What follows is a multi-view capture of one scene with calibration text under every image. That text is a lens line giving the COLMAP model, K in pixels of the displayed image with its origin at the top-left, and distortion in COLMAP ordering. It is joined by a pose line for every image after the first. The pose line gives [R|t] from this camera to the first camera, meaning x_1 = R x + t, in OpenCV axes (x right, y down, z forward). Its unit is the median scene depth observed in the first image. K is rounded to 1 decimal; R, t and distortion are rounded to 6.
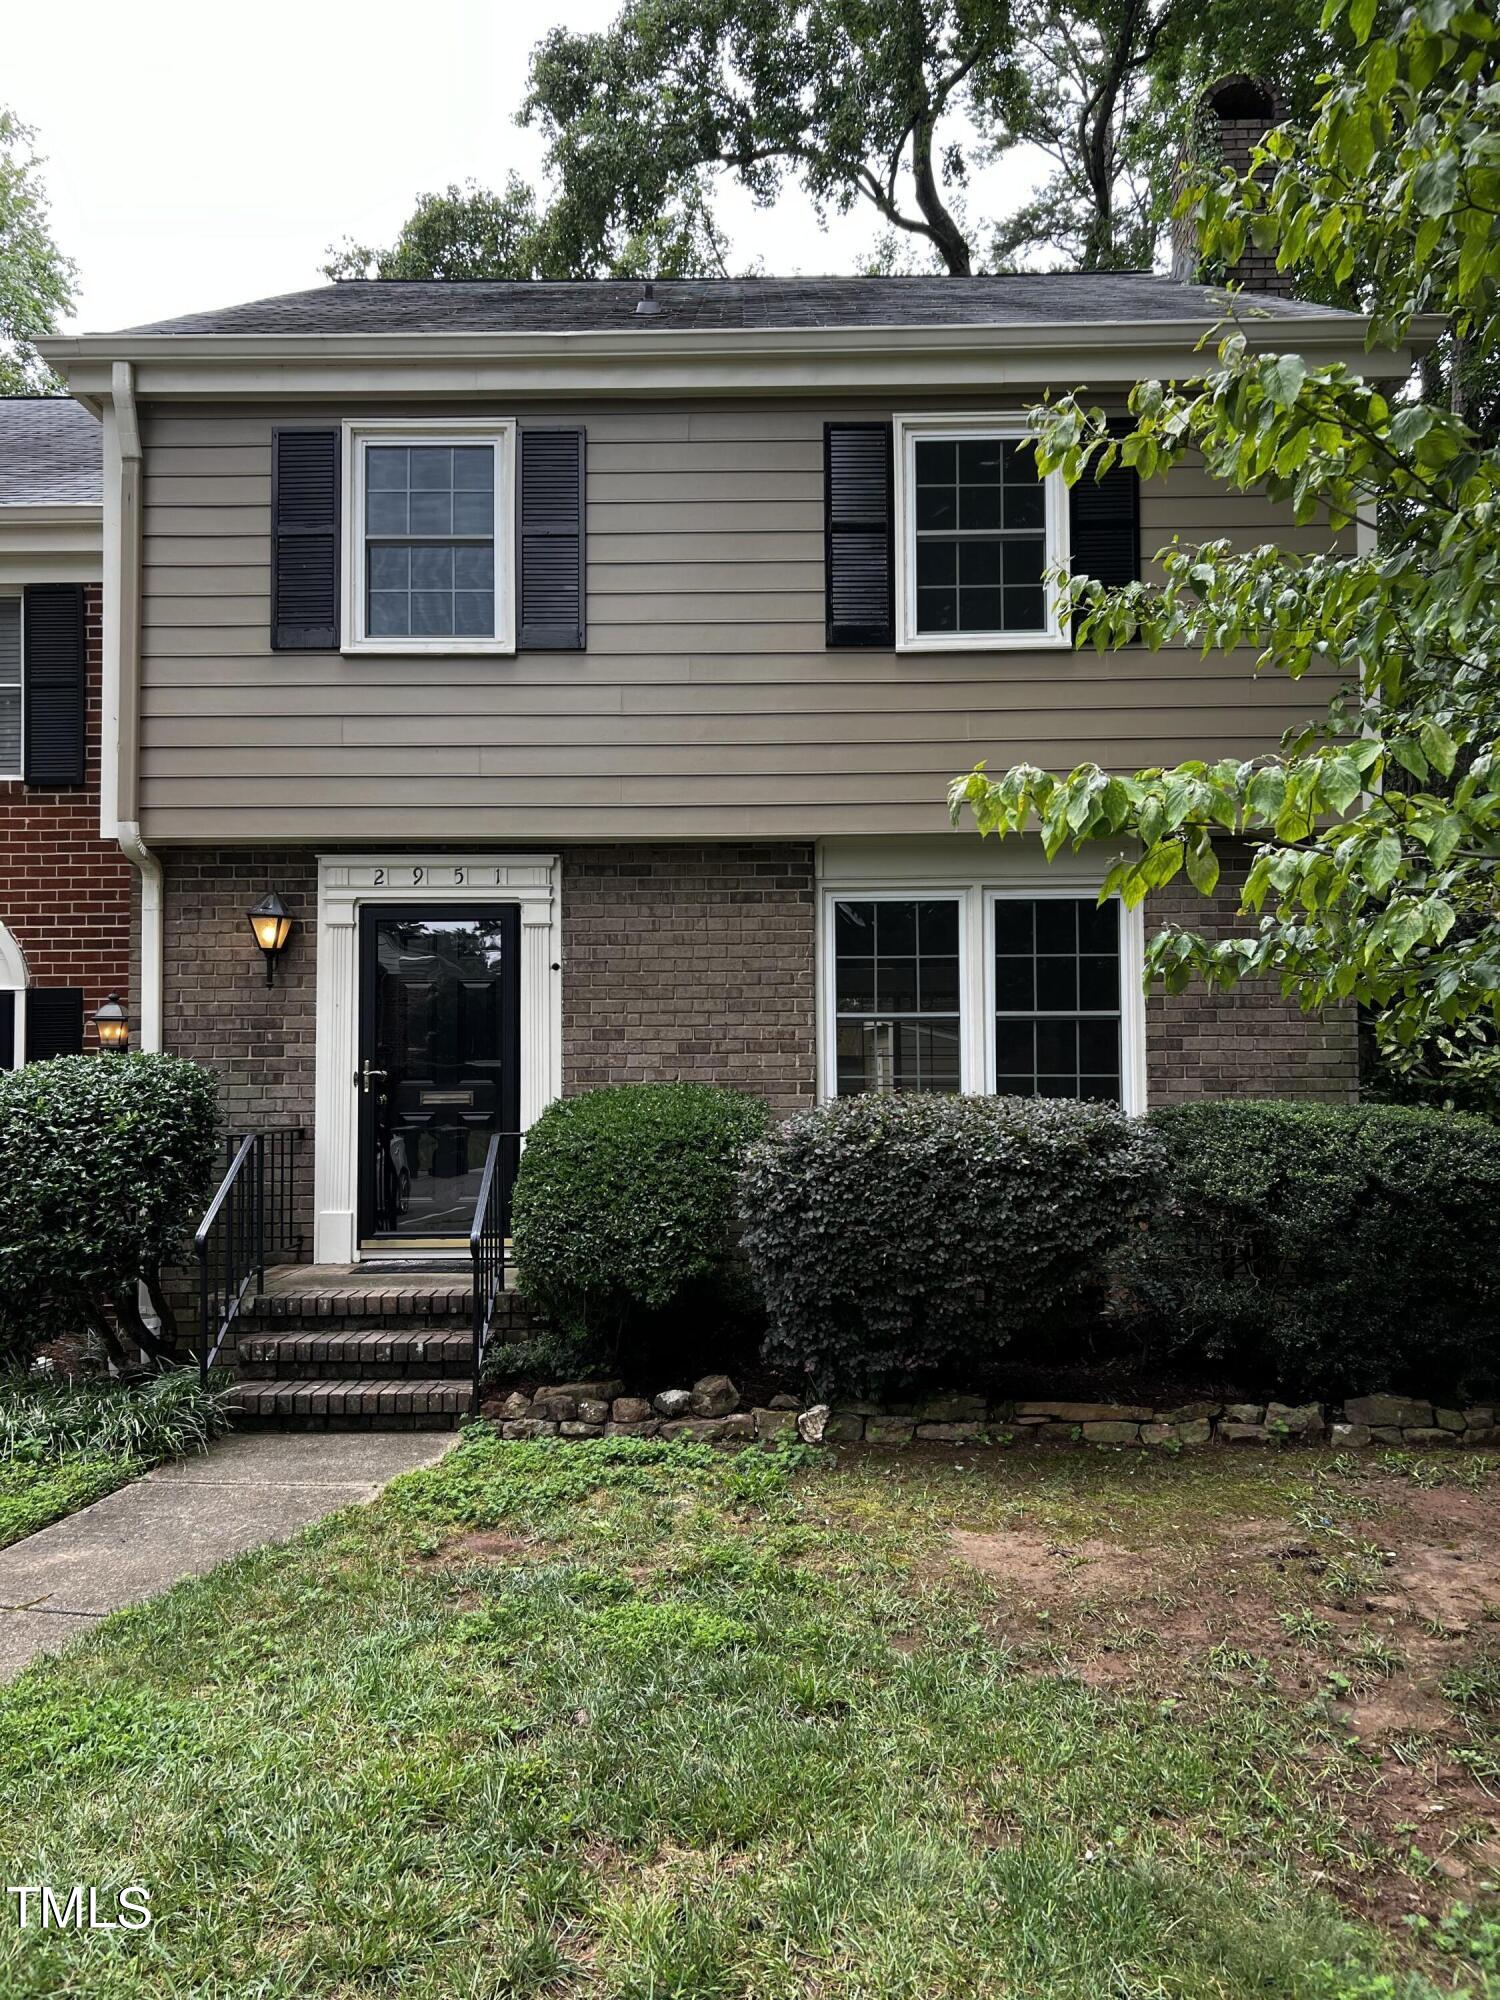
lens RADIAL K [[1521.4, 0, 729.9], [0, 1521.4, 996.2], [0, 0, 1]] dist [0.049347, -0.065845]
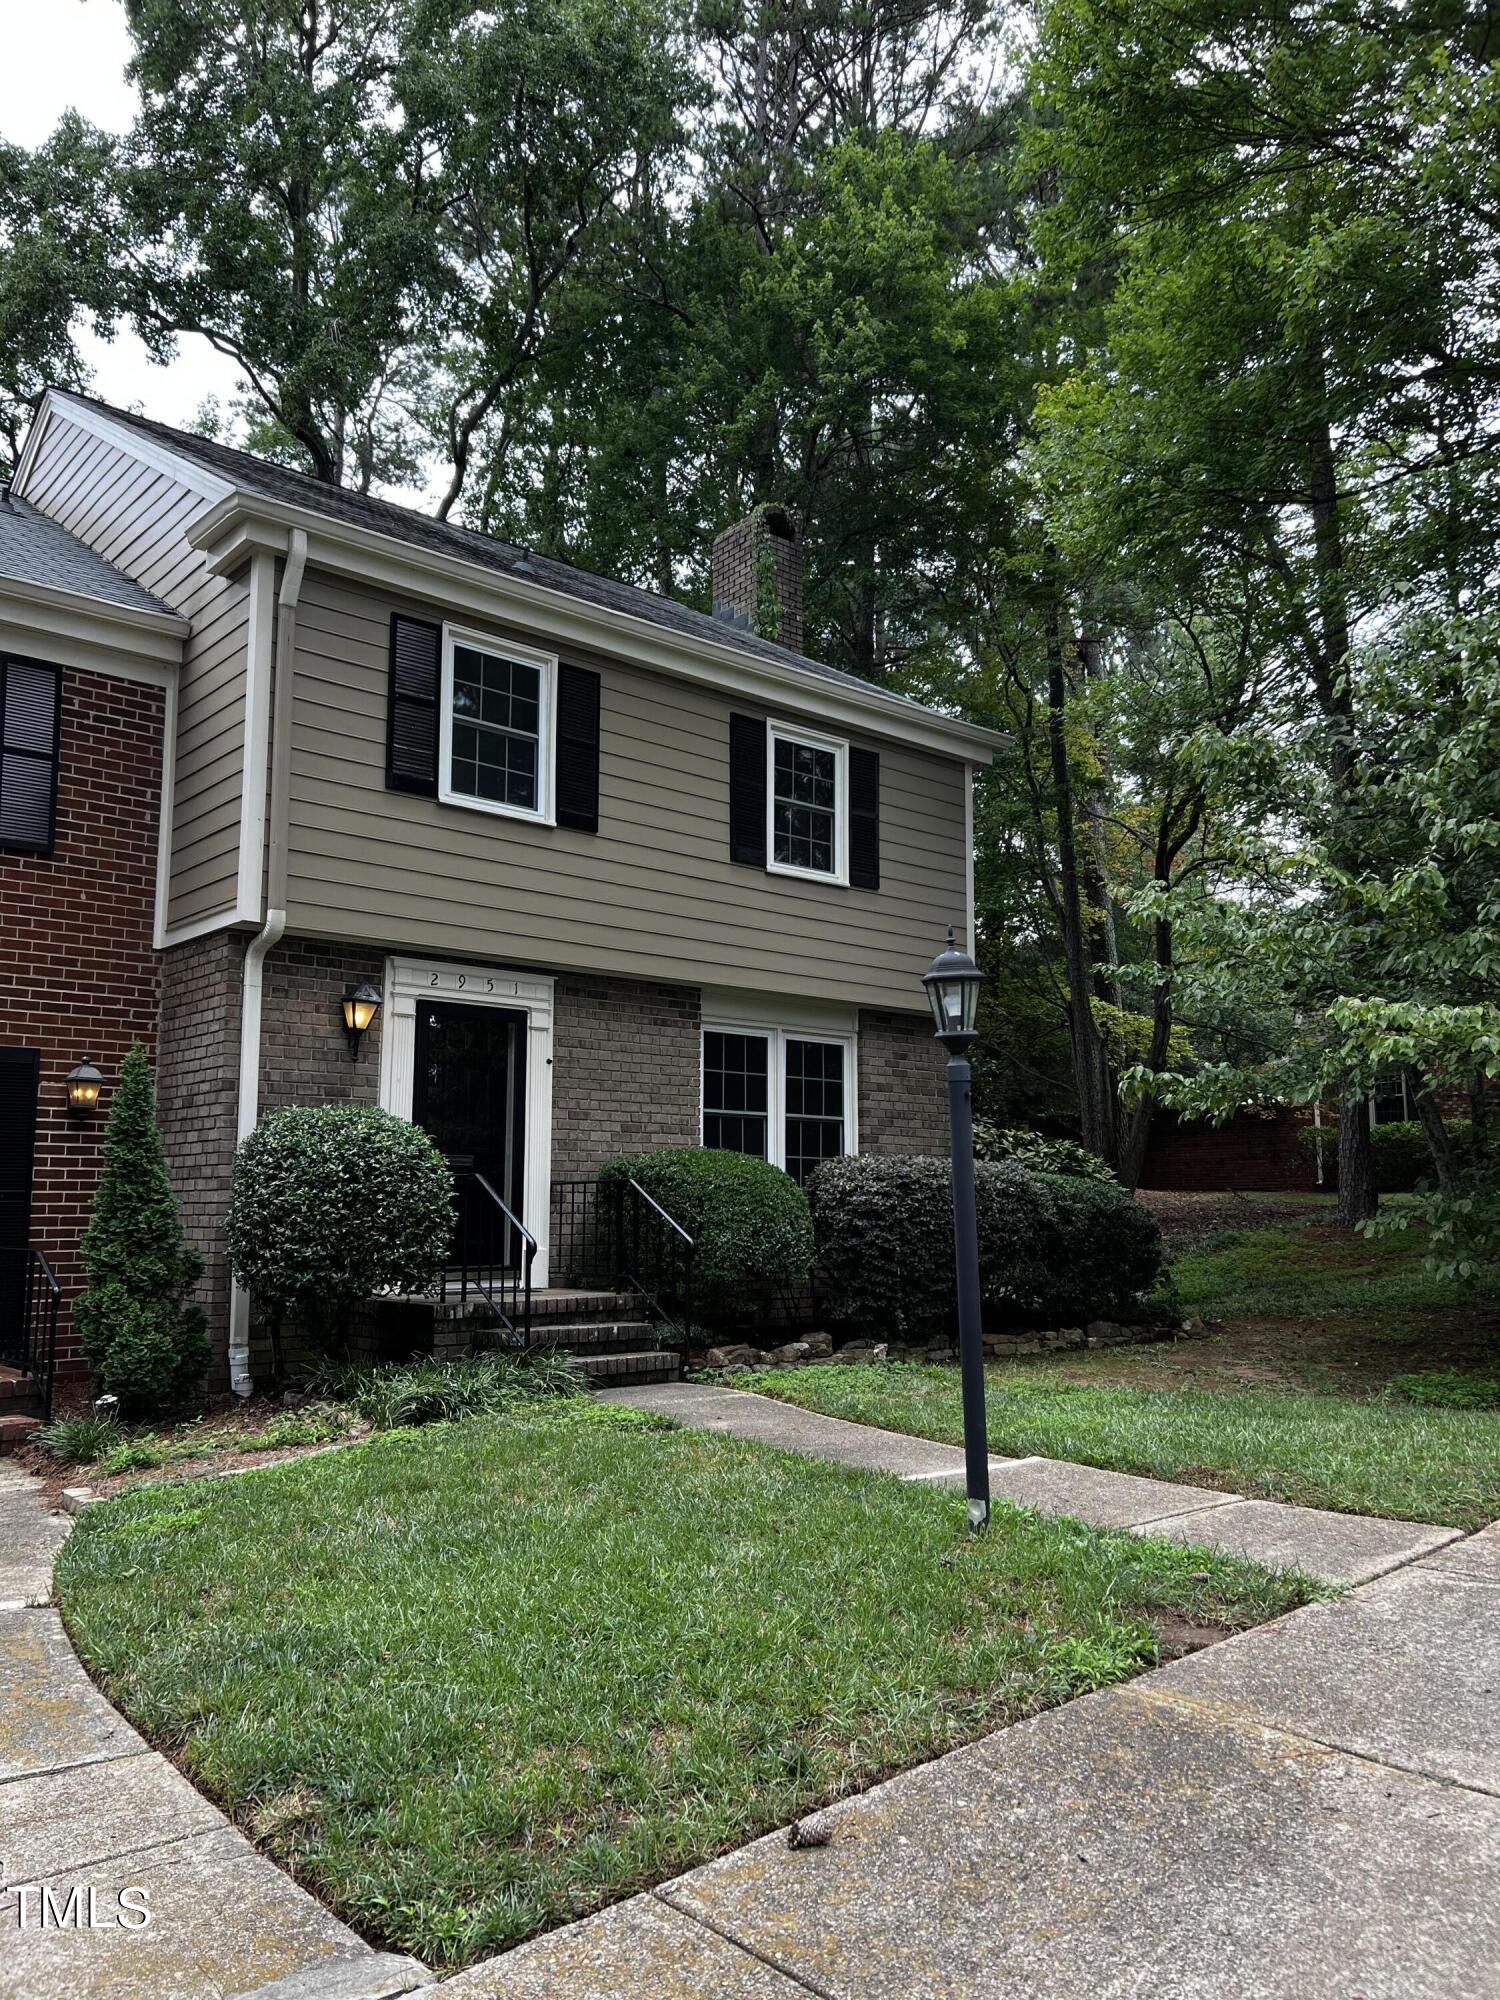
lens RADIAL K [[1521.4, 0, 754.3], [0, 1521.4, 1013.3], [0, 0, 1]] dist [0.049347, -0.065845]
pose [[0.741531, 0.097060, 0.663861, -0.878411], [-0.035338, 0.993757, -0.105821, 0.073368], [-0.669988, 0.055011, 0.740331, -0.097280]]
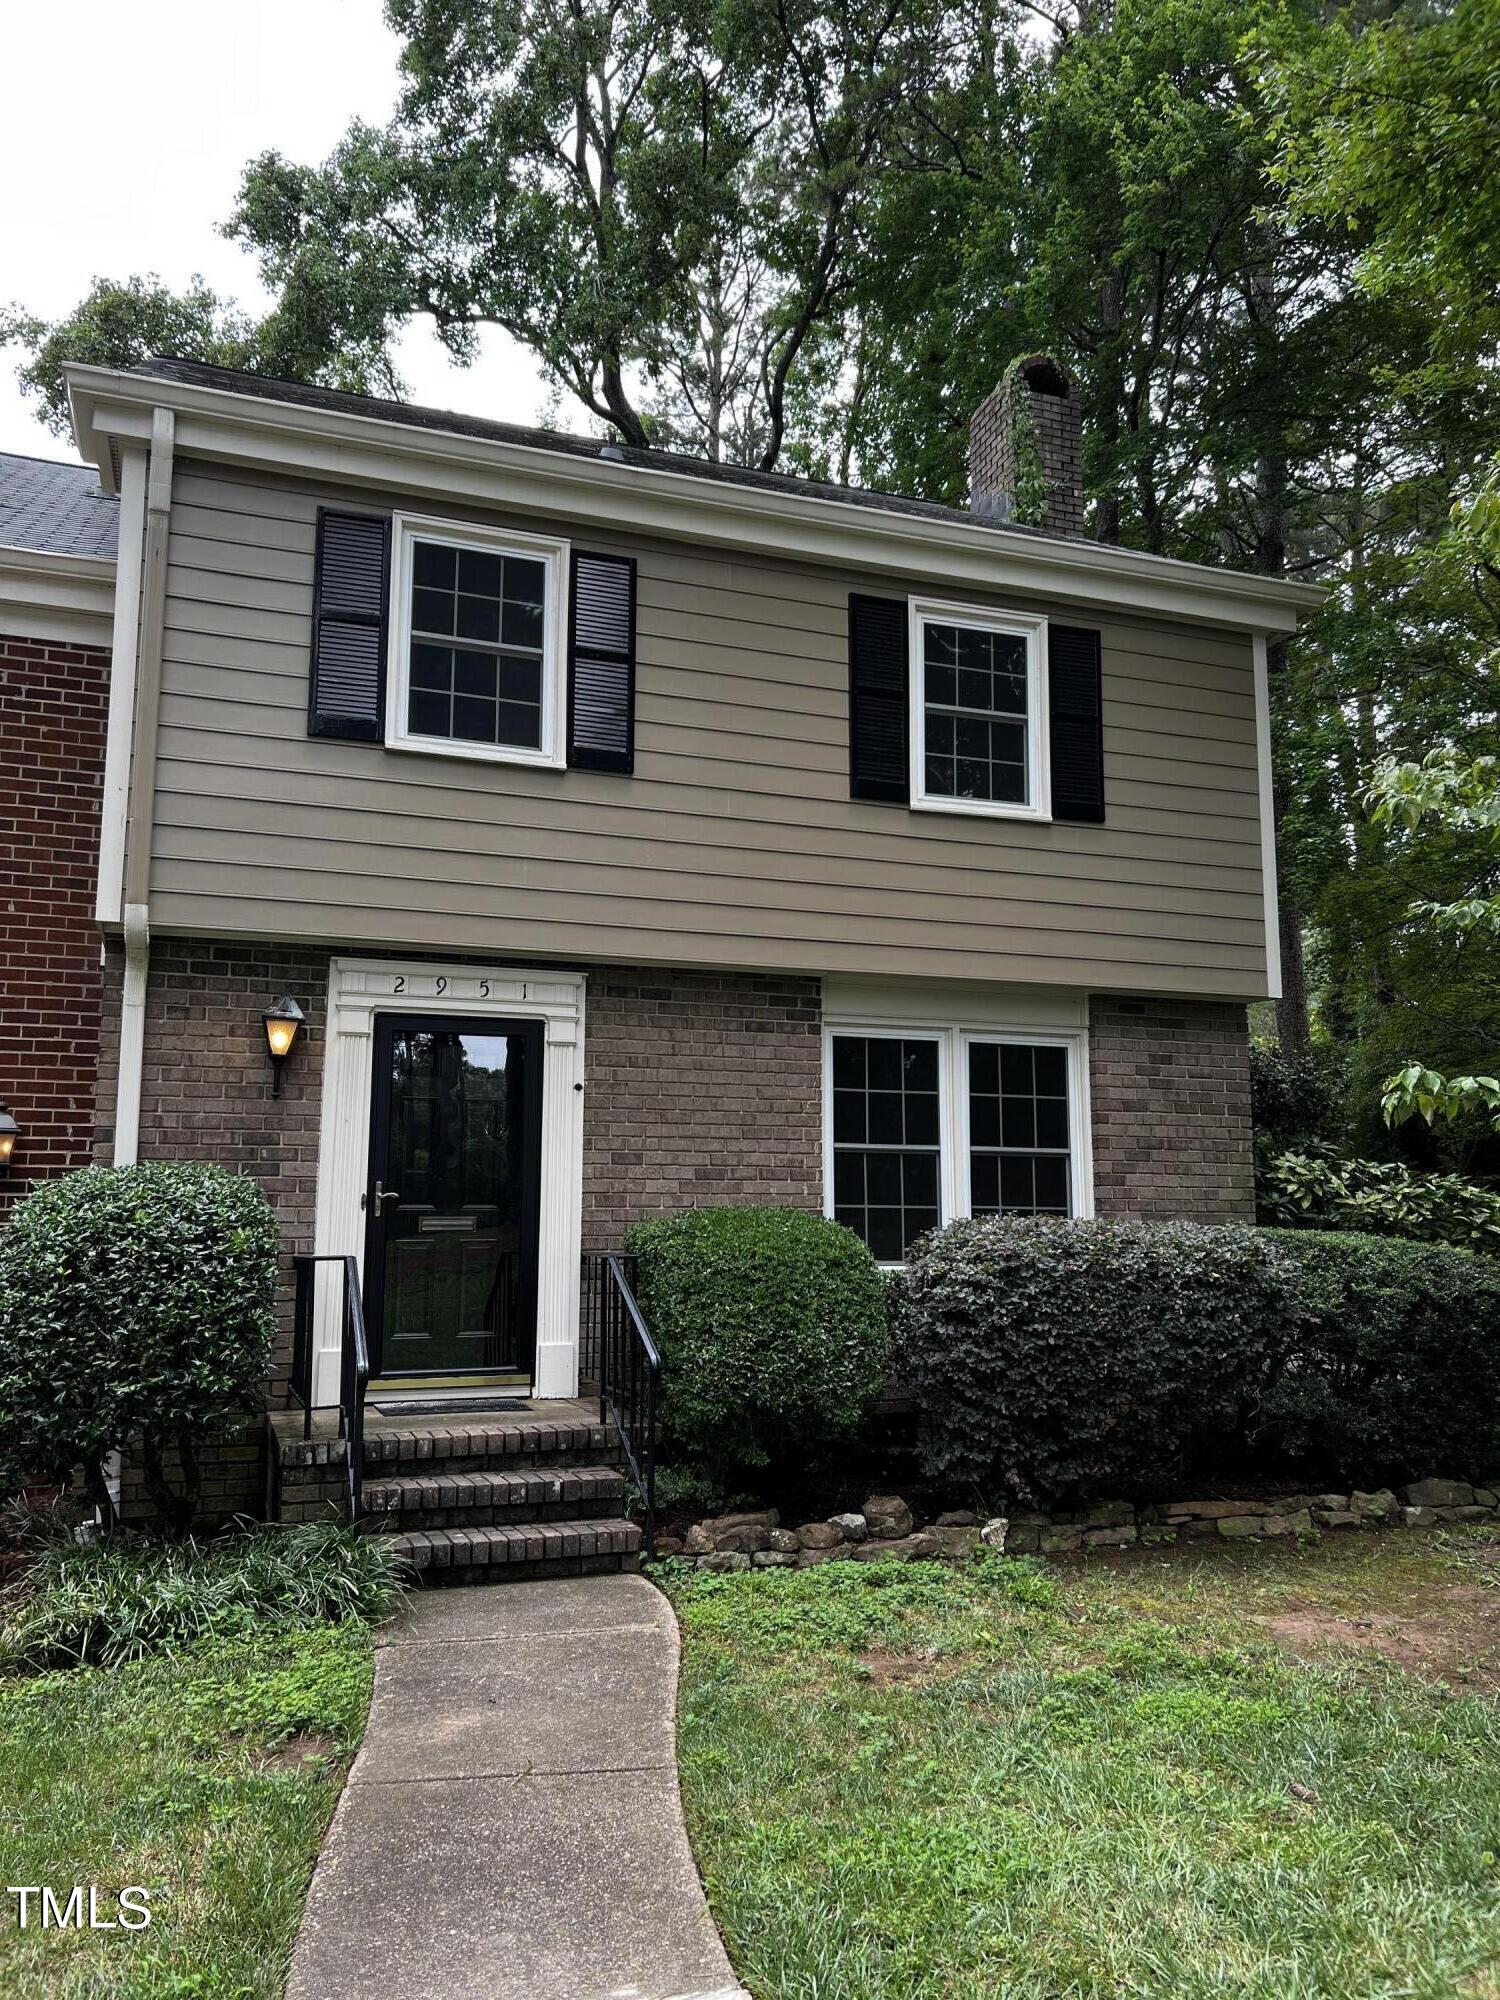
lens RADIAL K [[1521.4, 0, 734.6], [0, 1521.4, 1001.8], [0, 0, 1]] dist [0.049347, -0.065845]
pose [[0.933222, 0.060683, 0.354140, -0.376767], [-0.024772, 0.994156, -0.105071, 0.026329], [-0.358446, 0.089282, 0.929271, 0.056254]]
